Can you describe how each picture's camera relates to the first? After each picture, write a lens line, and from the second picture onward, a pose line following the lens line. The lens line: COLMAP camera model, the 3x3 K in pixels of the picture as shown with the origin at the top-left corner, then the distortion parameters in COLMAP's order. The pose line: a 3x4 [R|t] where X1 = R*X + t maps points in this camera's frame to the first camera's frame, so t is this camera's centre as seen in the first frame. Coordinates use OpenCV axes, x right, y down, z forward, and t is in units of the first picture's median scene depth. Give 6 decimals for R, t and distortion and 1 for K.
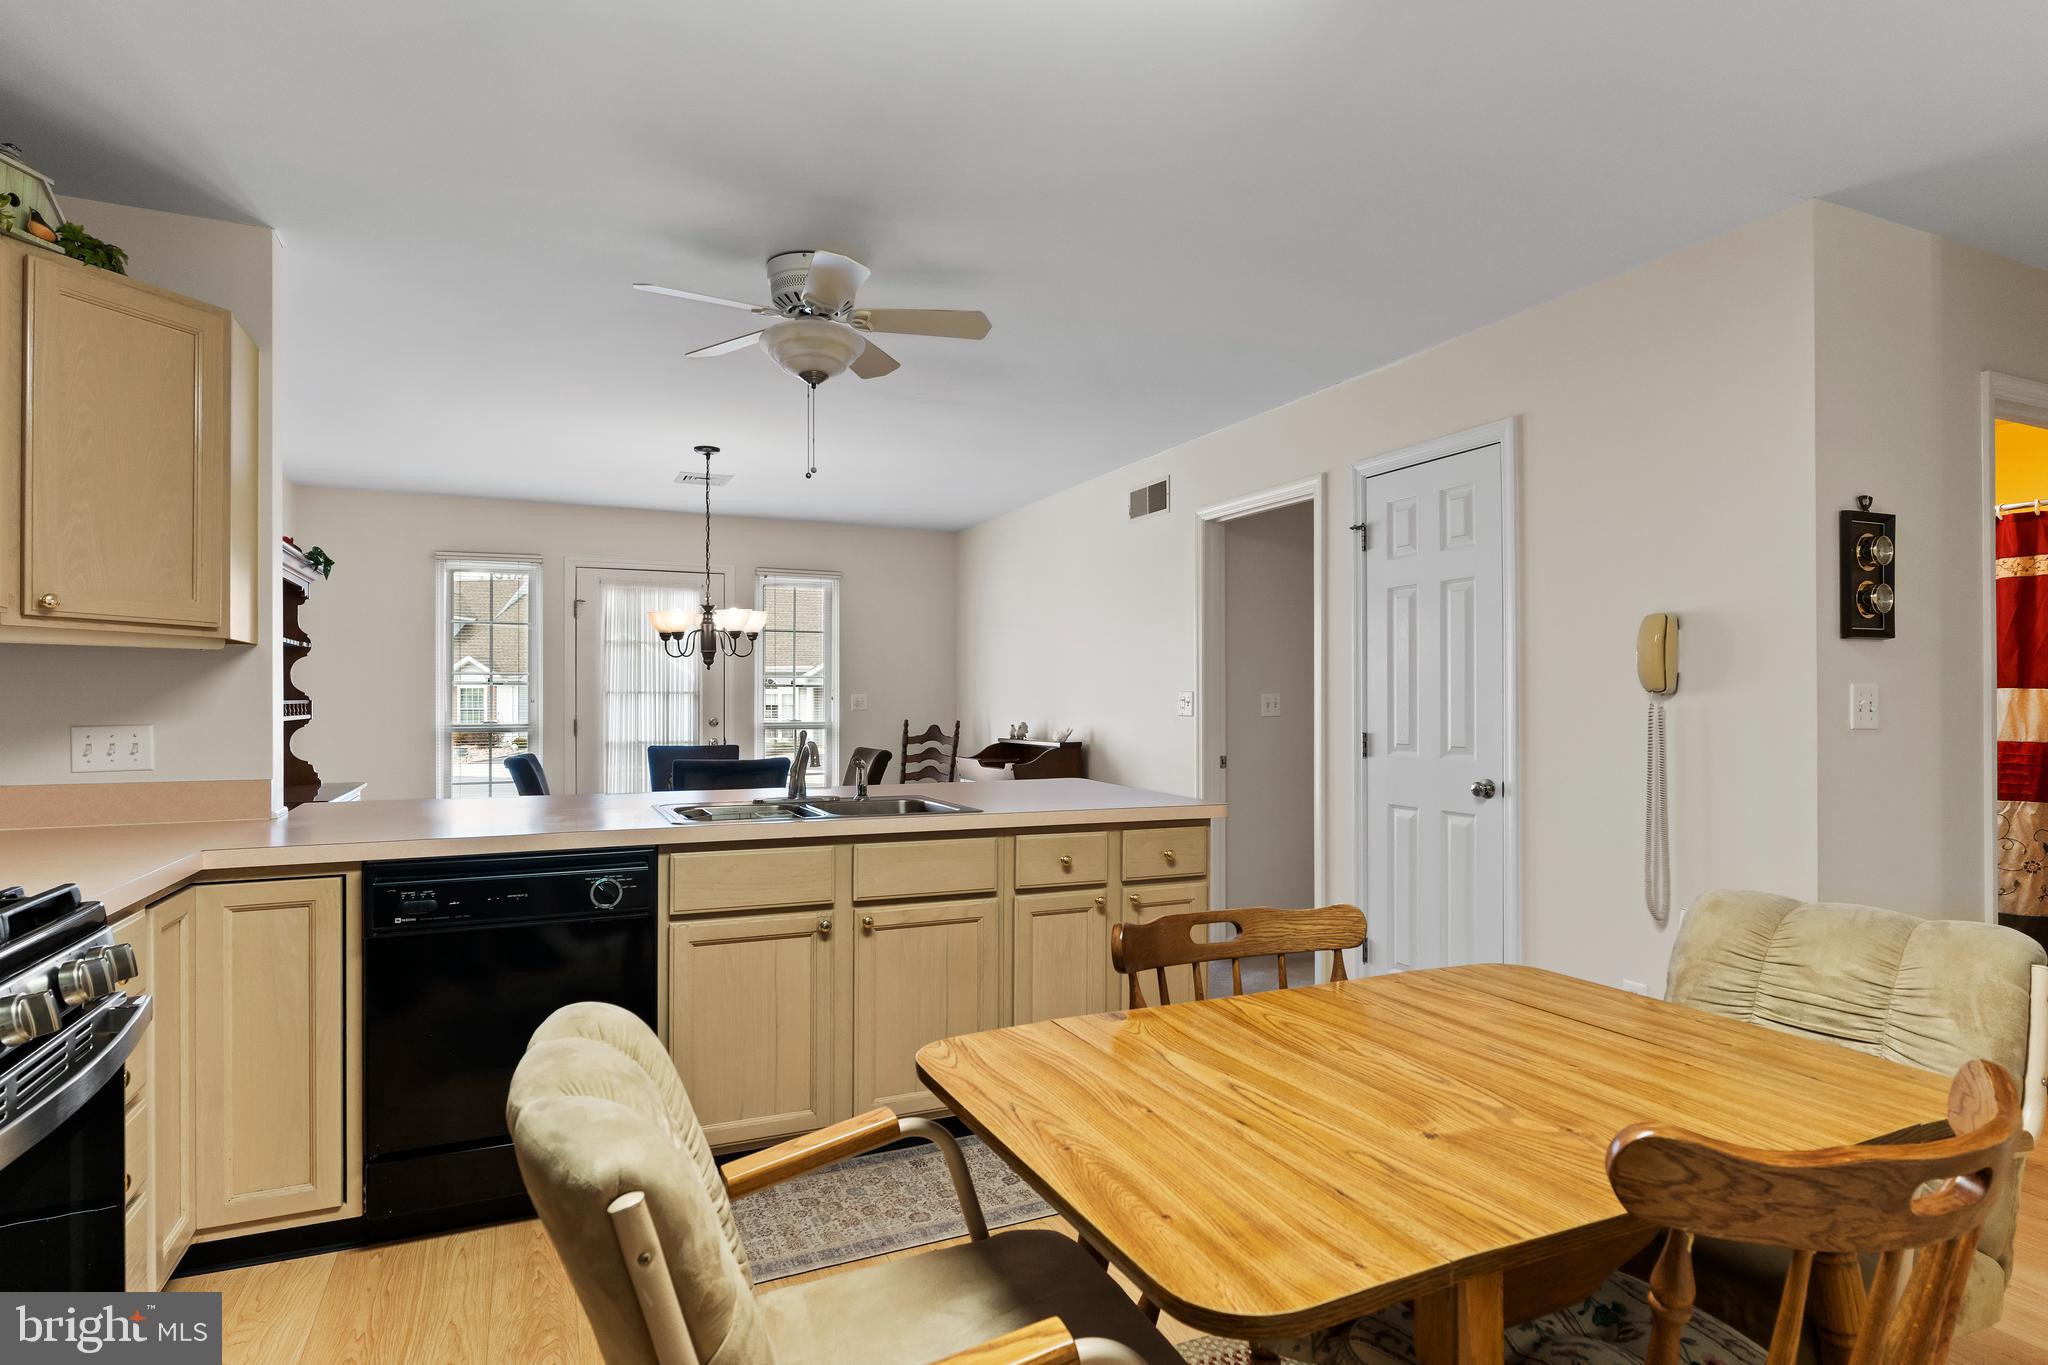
lens RADIAL K [[1074.1, 0, 1013.0], [0, 1074.1, 696.4], [0, 0, 1]] dist [-0.015885, -0.000404]
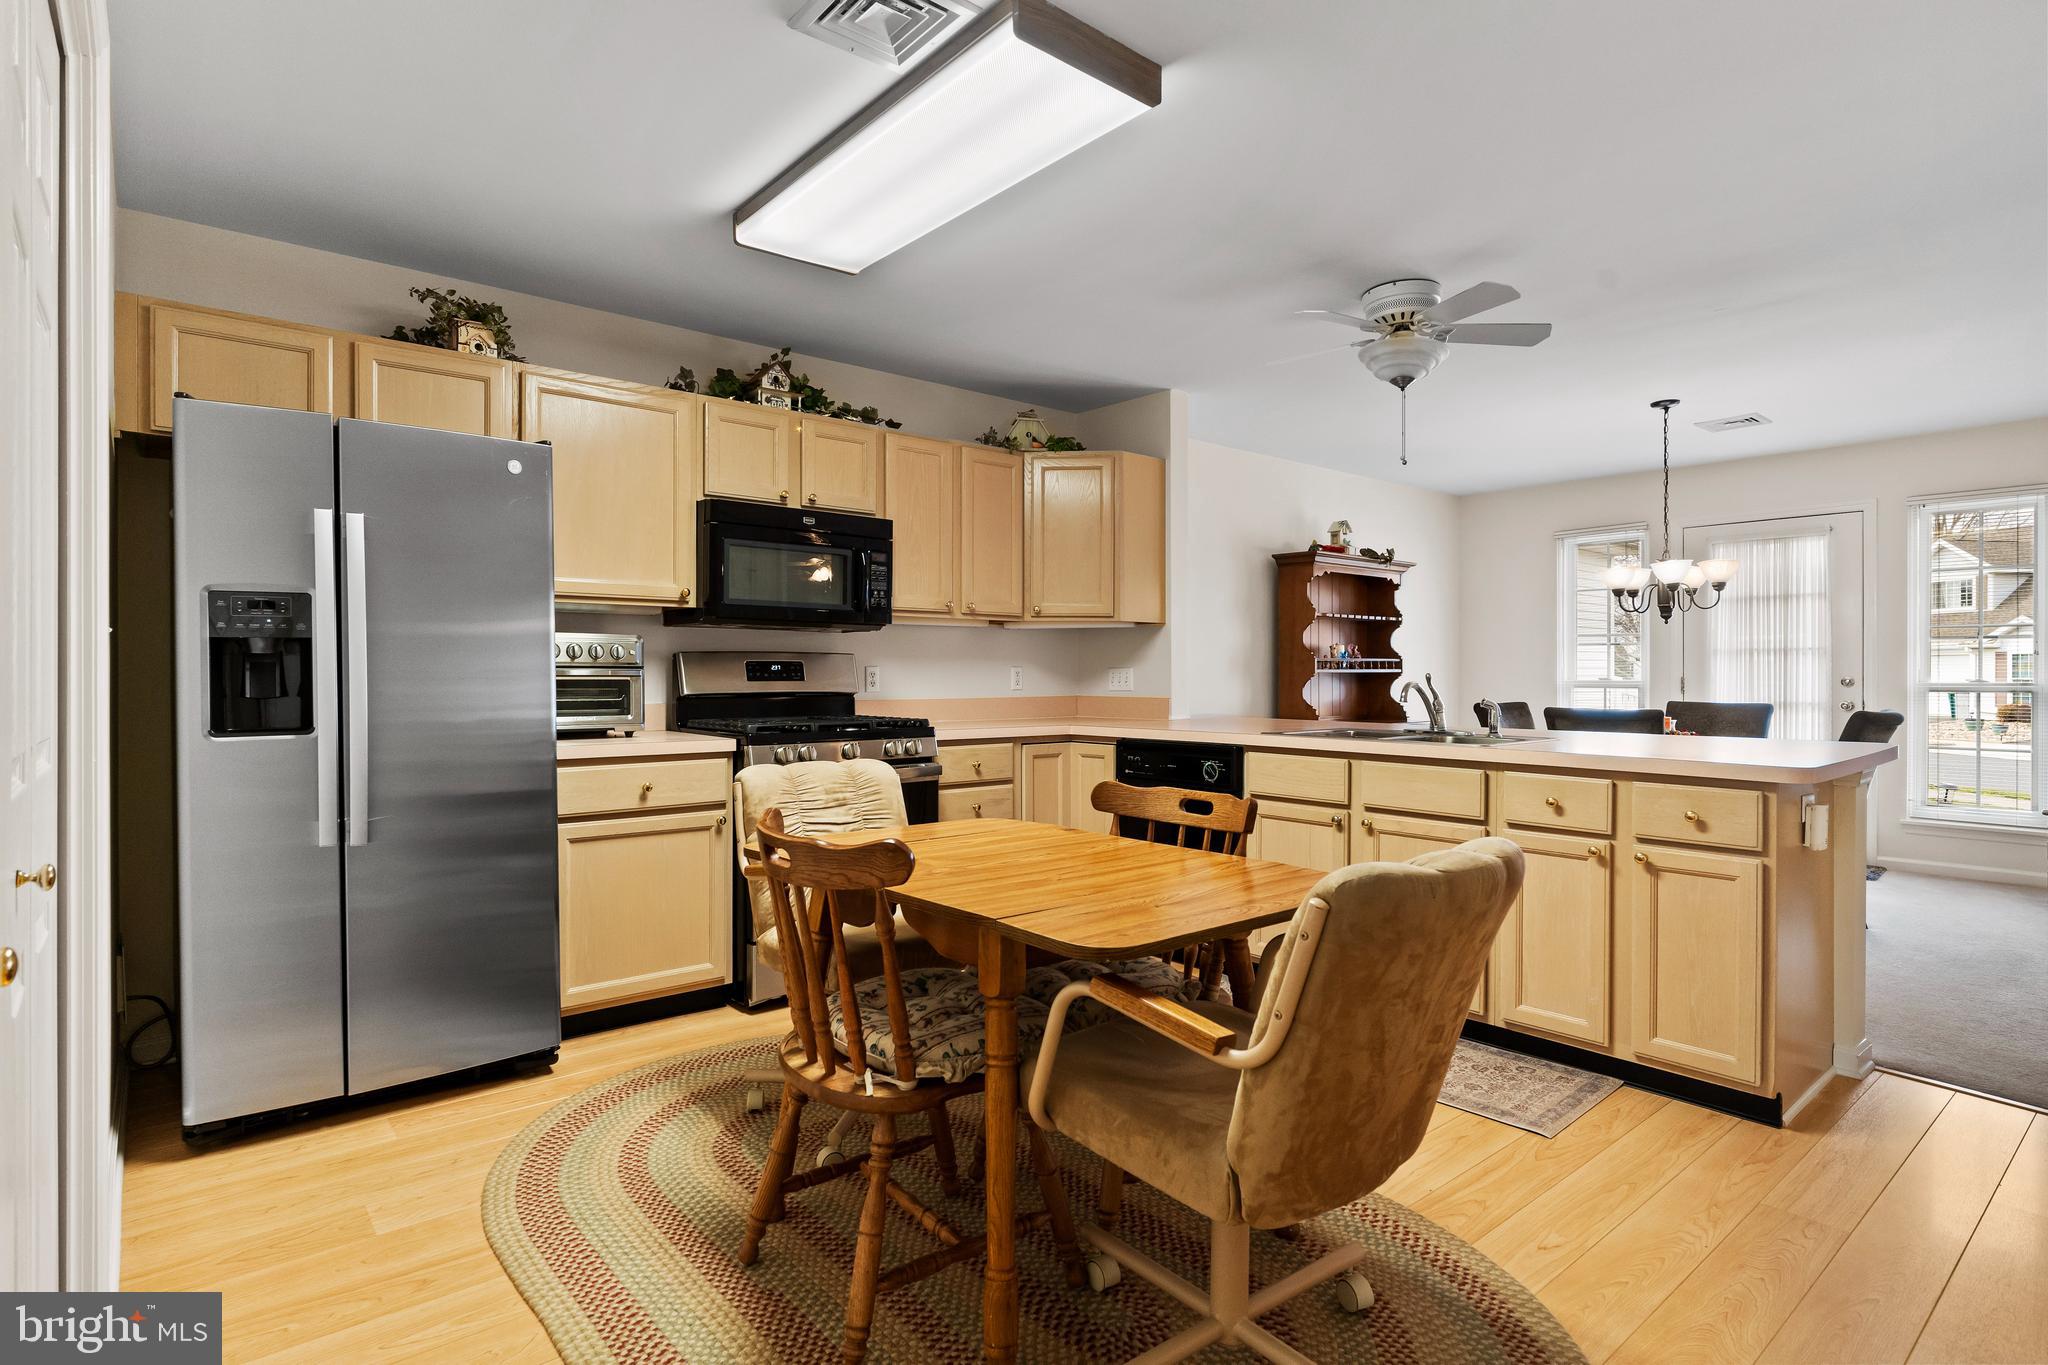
lens RADIAL K [[1065.6, 0, 1003.6], [0, 1065.6, 683.1], [0, 0, 1]] dist [-0.014825, -0.000057]
pose [[0.266093, 0.007700, -0.963917, 0.658146], [0.005152, 0.999942, 0.009410, 0.023213], [0.963933, -0.007470, 0.266038, 0.185643]]
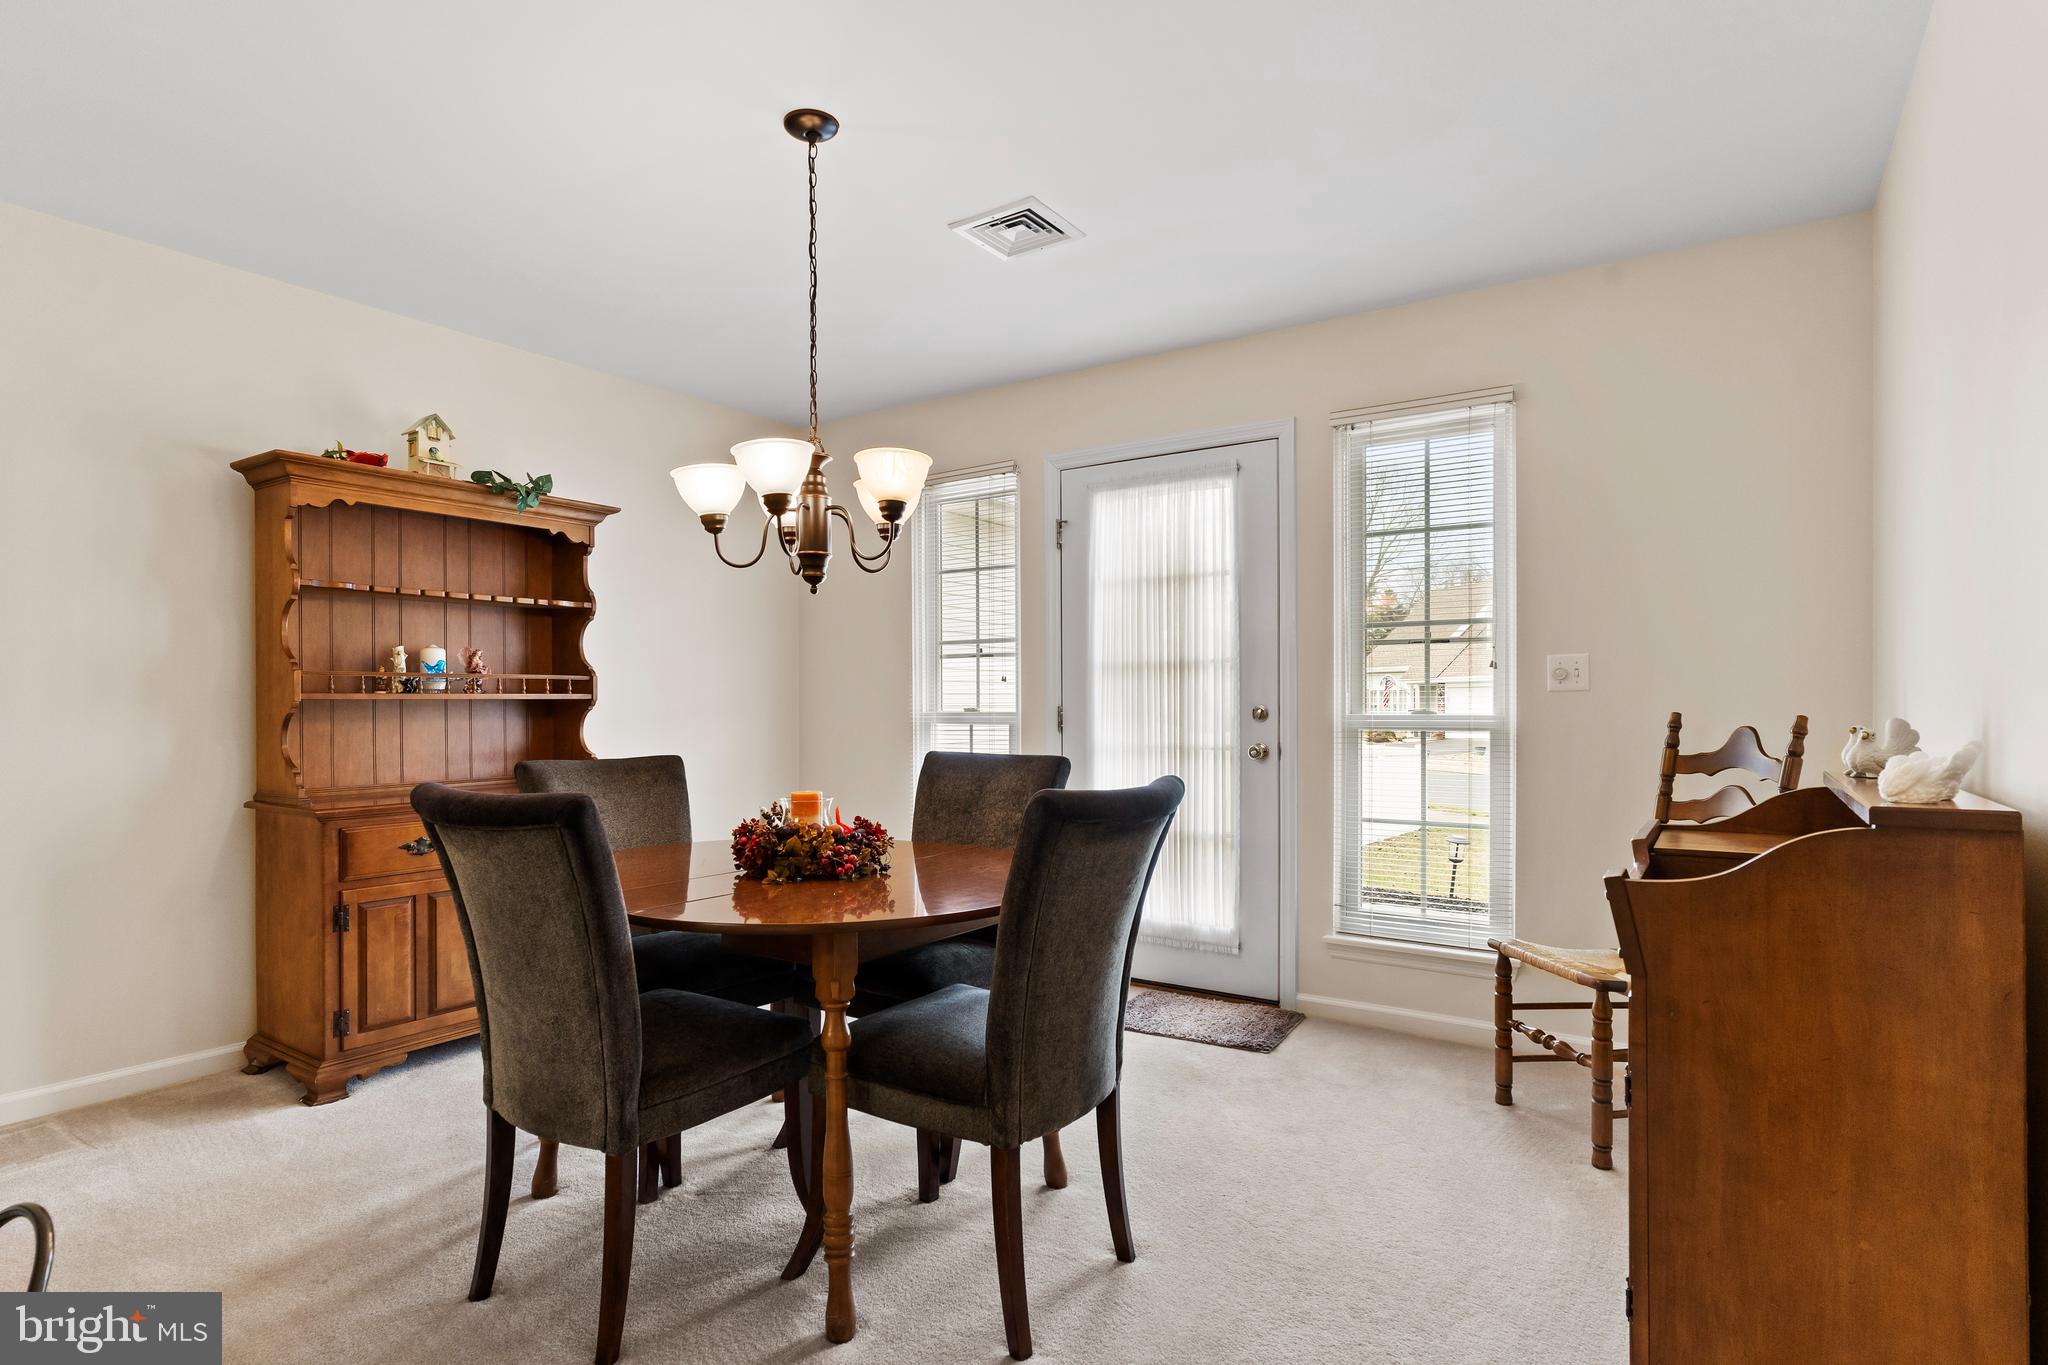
lens RADIAL K [[1050.8, 0, 1021.2], [0, 1050.8, 688.7], [0, 0, 1]] dist [-0.006854, -0.000875]
pose [[0.525926, -0.012135, -0.850444, 0.196997], [0.006450, 0.999926, -0.010279, 0.028536], [0.850506, -0.000079, 0.525965, 1.095548]]
